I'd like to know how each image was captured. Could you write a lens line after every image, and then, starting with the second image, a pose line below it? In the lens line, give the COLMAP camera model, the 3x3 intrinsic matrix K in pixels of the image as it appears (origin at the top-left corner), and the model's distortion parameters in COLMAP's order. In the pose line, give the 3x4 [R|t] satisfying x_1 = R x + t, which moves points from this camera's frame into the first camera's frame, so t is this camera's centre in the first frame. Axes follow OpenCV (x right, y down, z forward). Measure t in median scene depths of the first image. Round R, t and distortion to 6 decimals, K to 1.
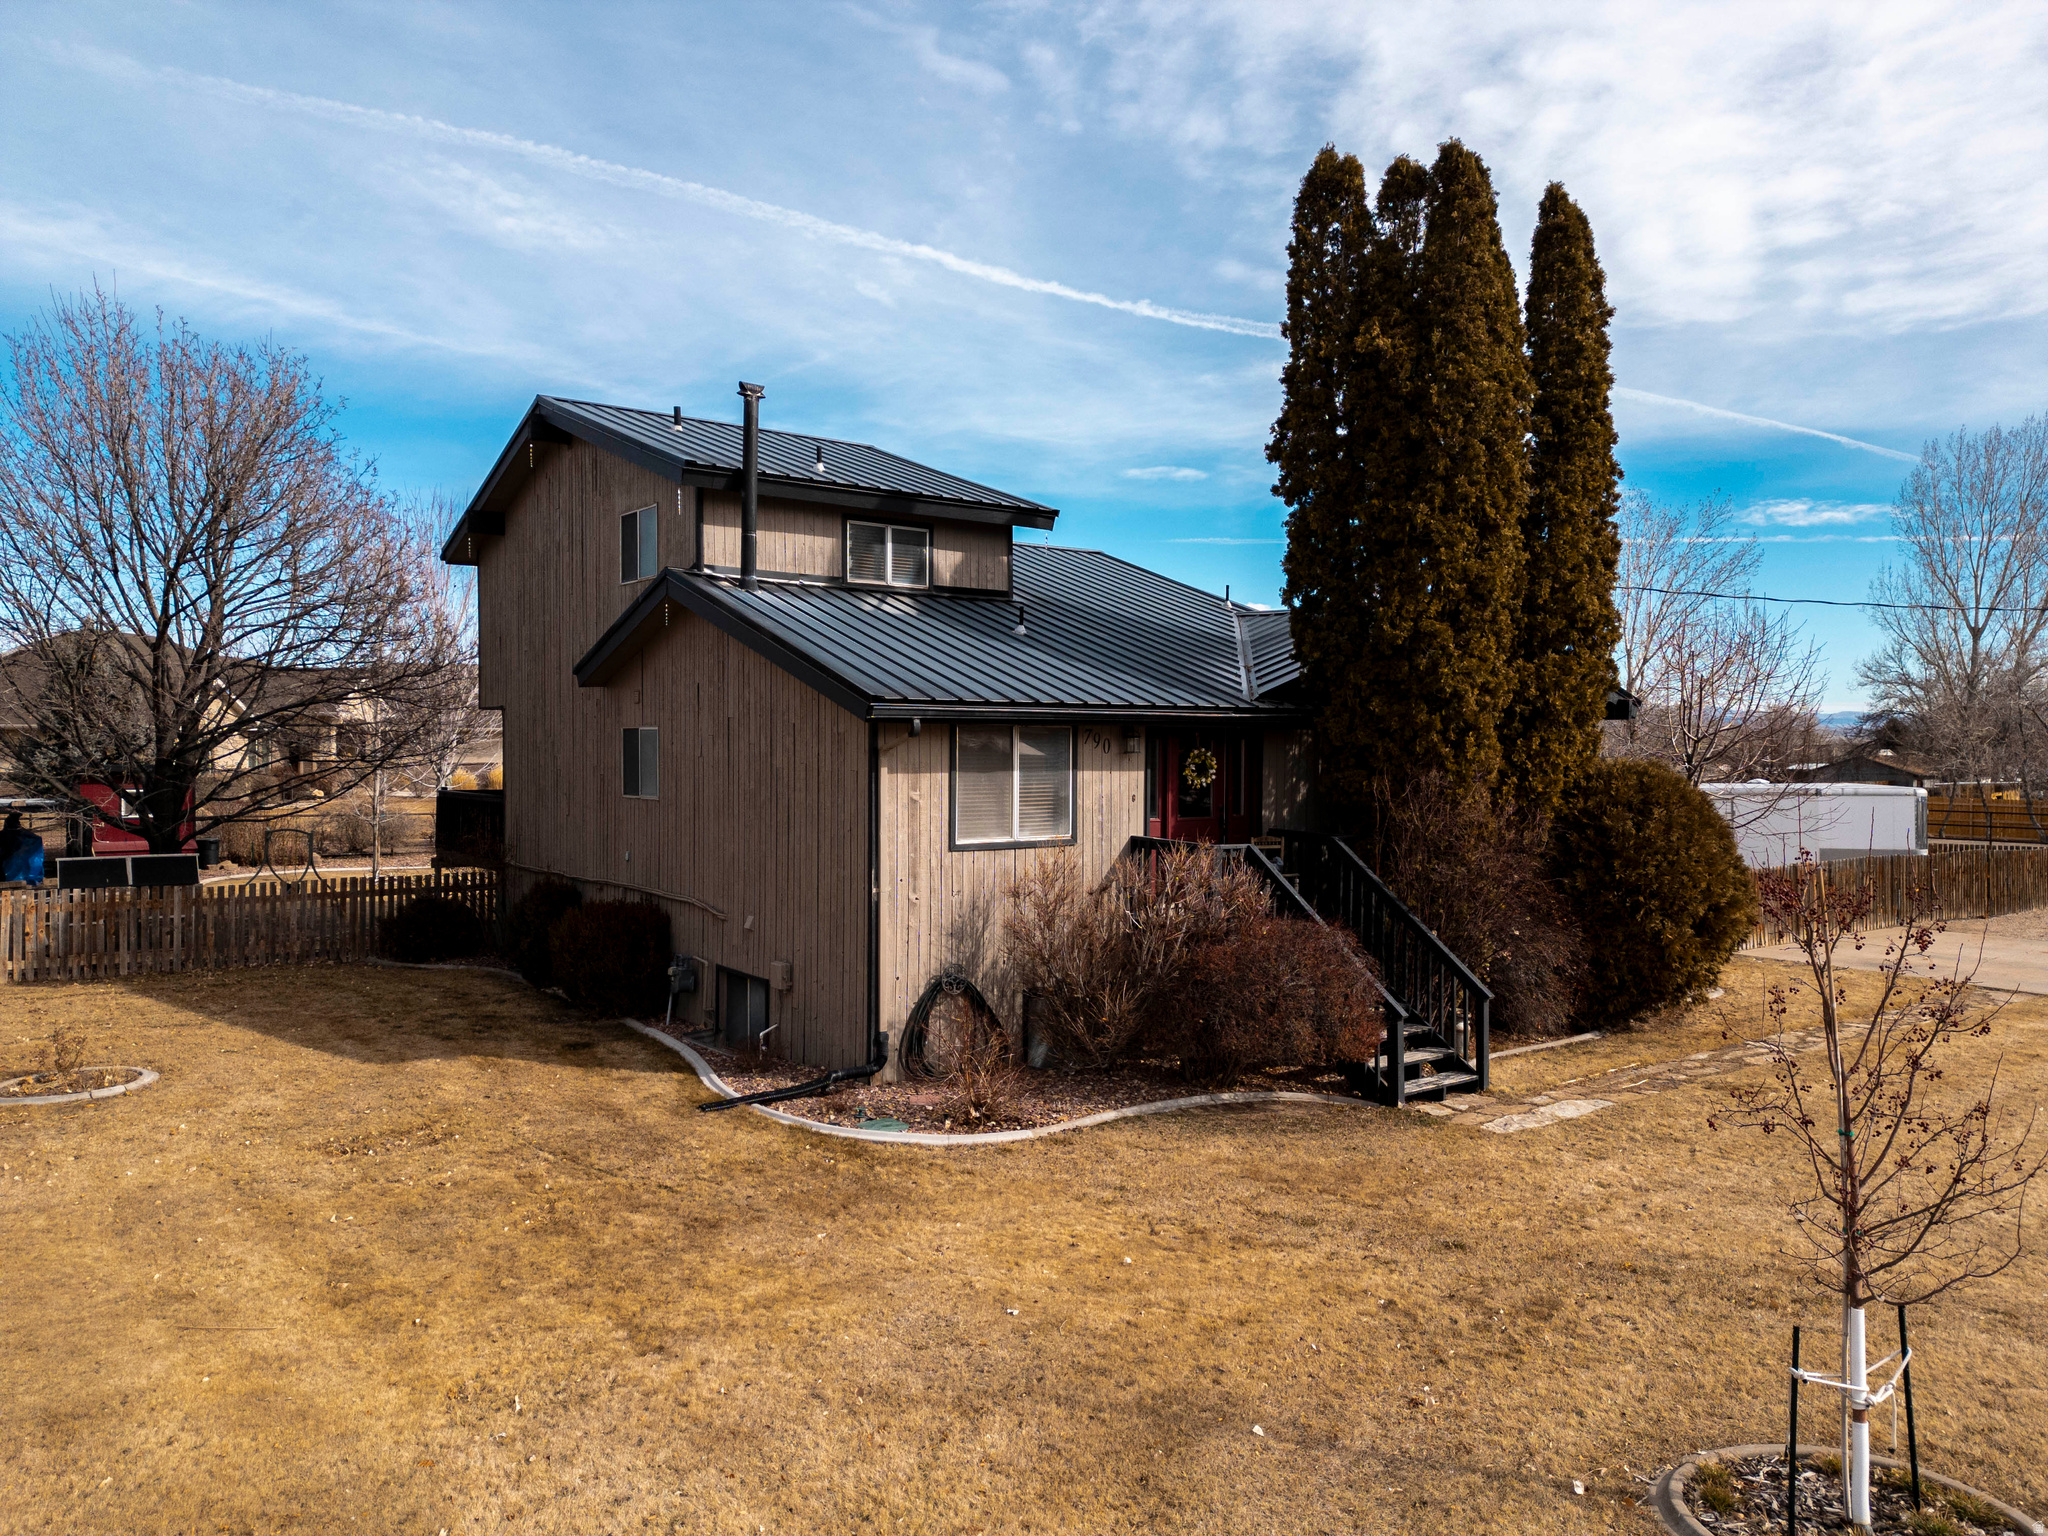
lens RADIAL K [[1439.6, 0, 1025.5], [0, 1439.6, 751.8], [0, 0, 1]] dist [0.186151, -0.315833]
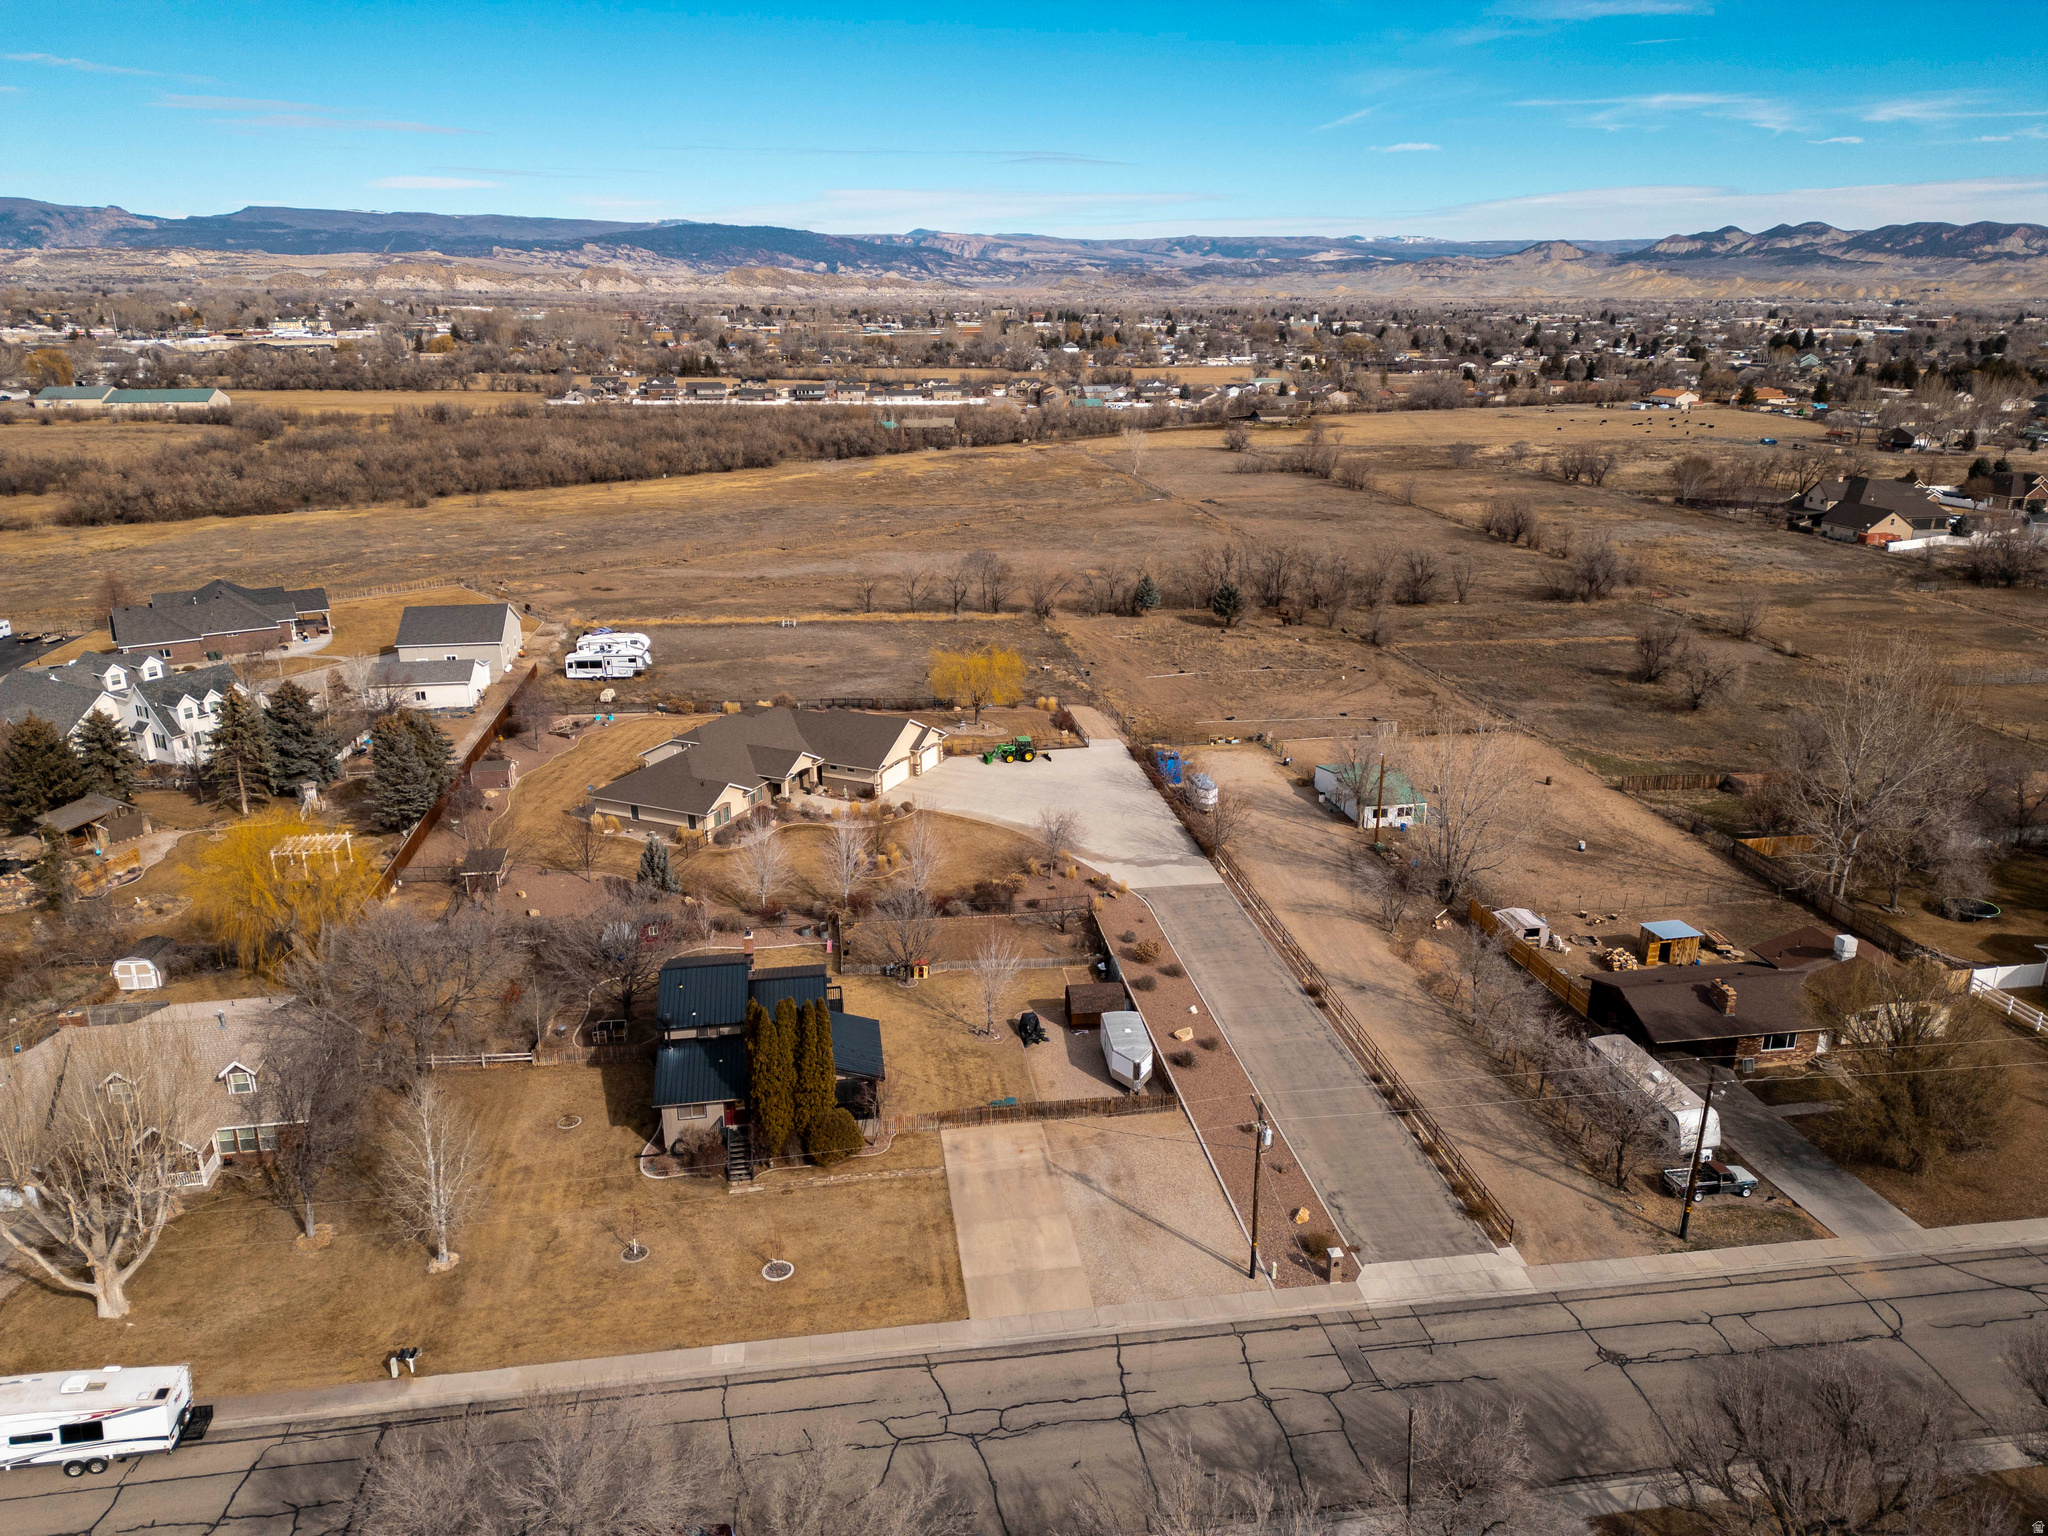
lens RADIAL K [[1421.7, 0, 1026.9], [0, 1421.7, 771.1], [0, 0, 1]] dist [0.081292, -0.075571]
pose [[0.880286, 0.147227, -0.451021, 3.343733], [-0.003088, 0.952391, 0.304862, -2.831716], [0.474433, -0.266973, 0.838832, -2.615312]]
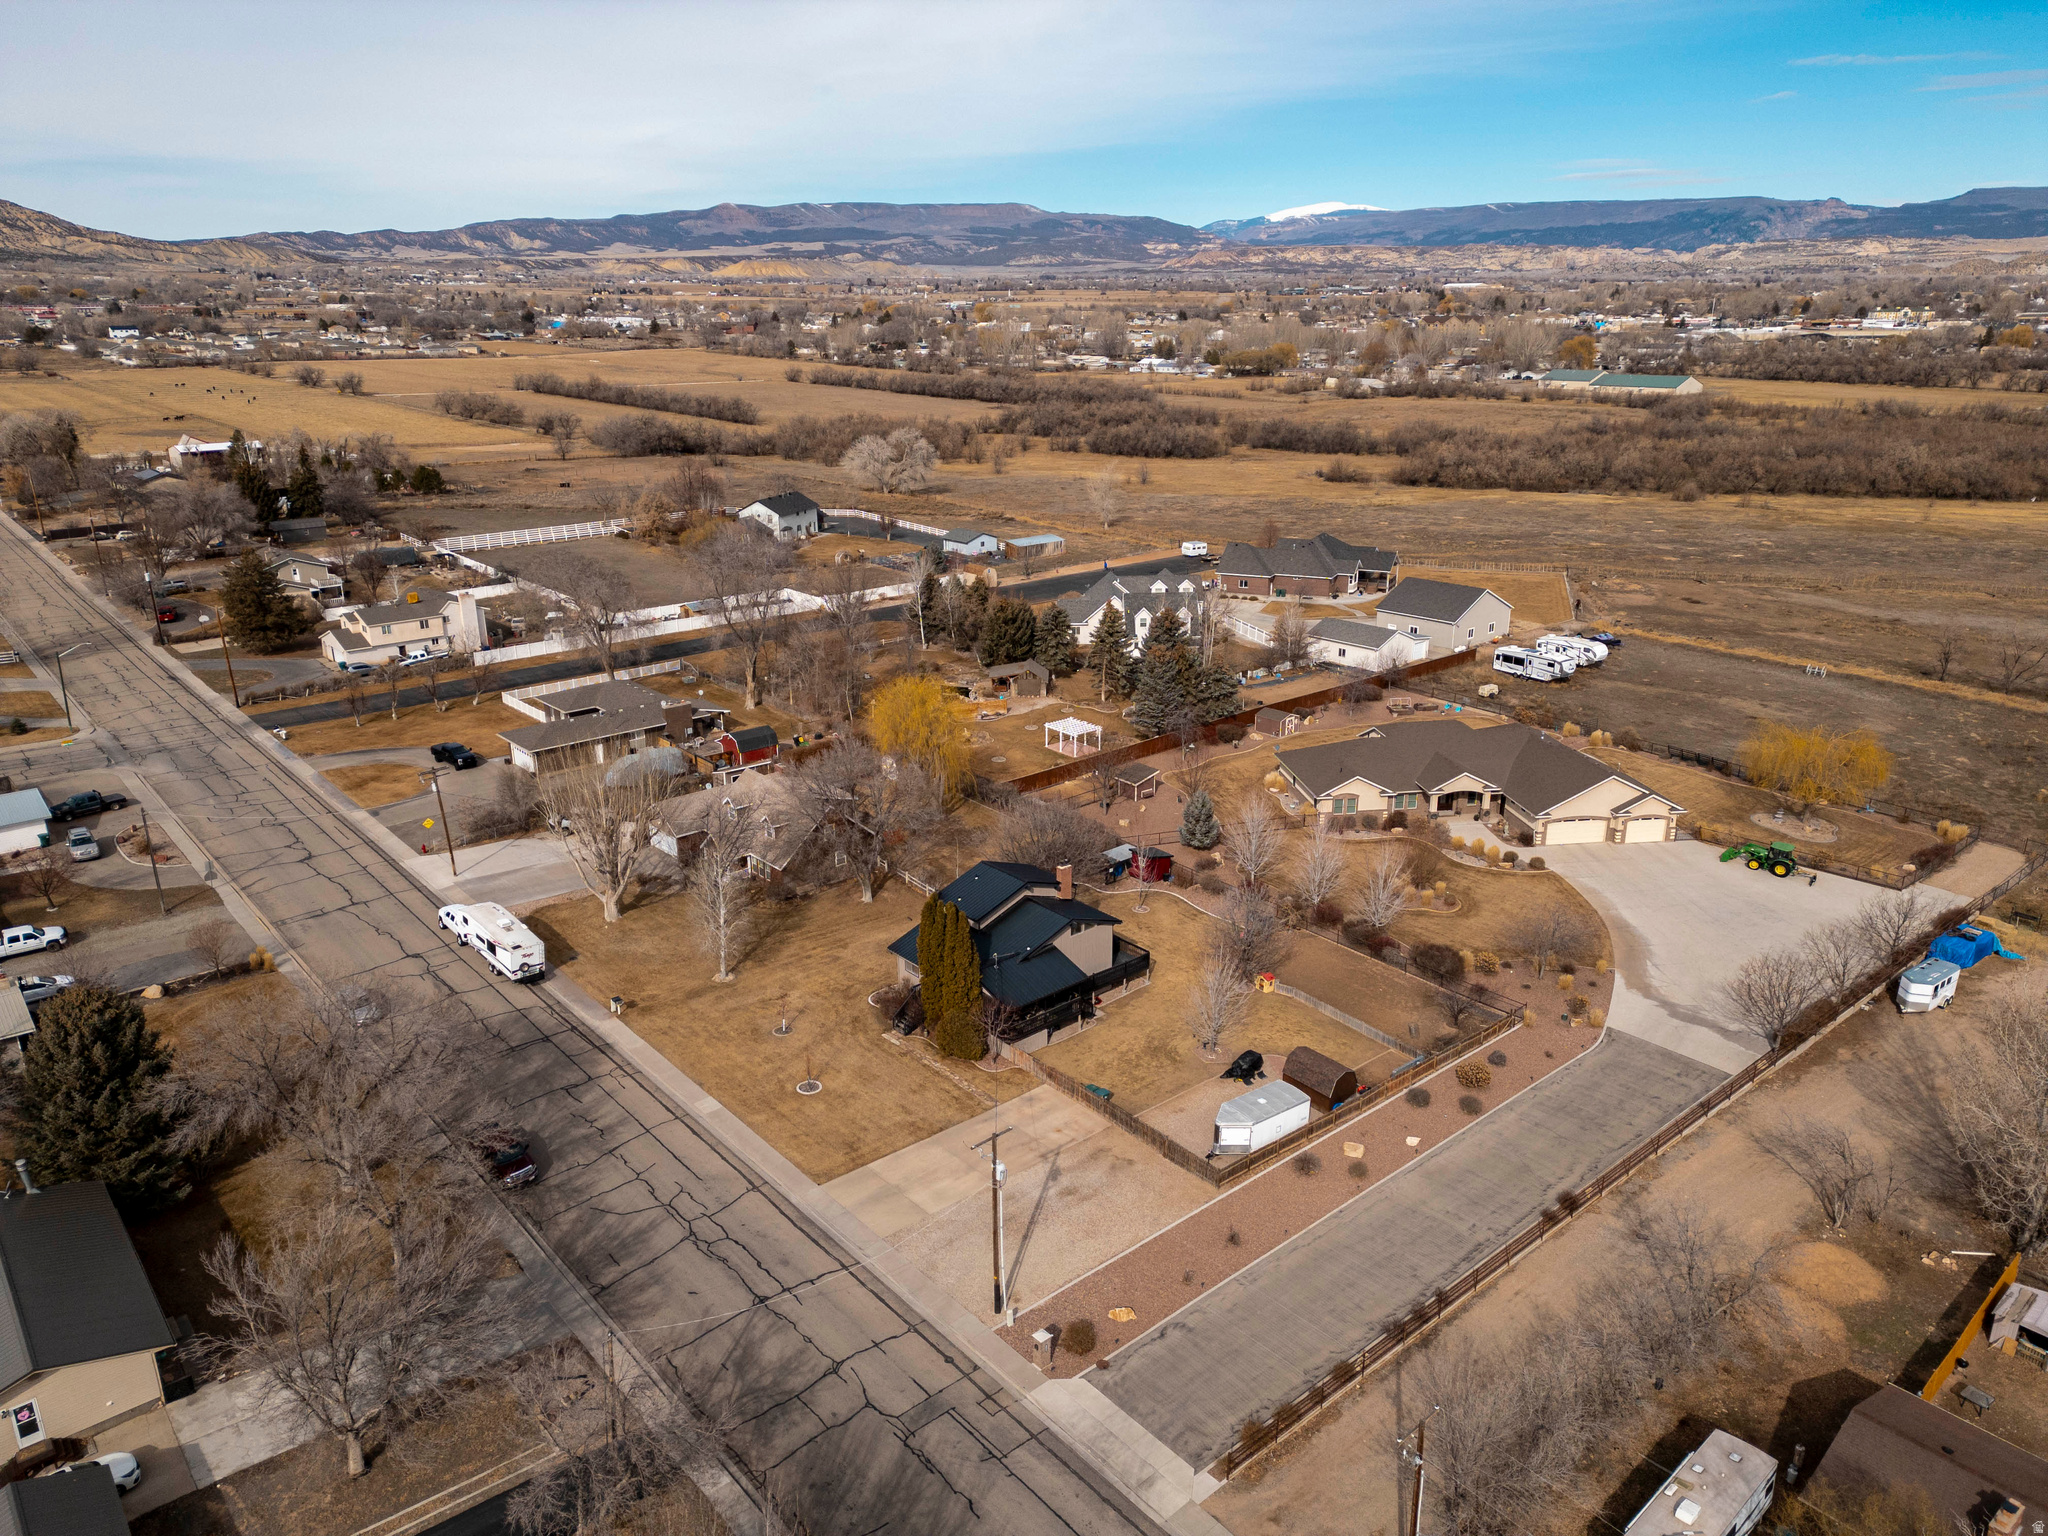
lens RADIAL K [[1421.7, 0, 1026.9], [0, 1421.7, 771.1], [0, 0, 1]] dist [0.081292, -0.075571]
pose [[0.063115, 0.317306, -0.946220, 5.913579], [-0.008168, 0.948243, 0.317440, -2.900251], [0.997973, -0.012306, 0.062440, 1.095709]]
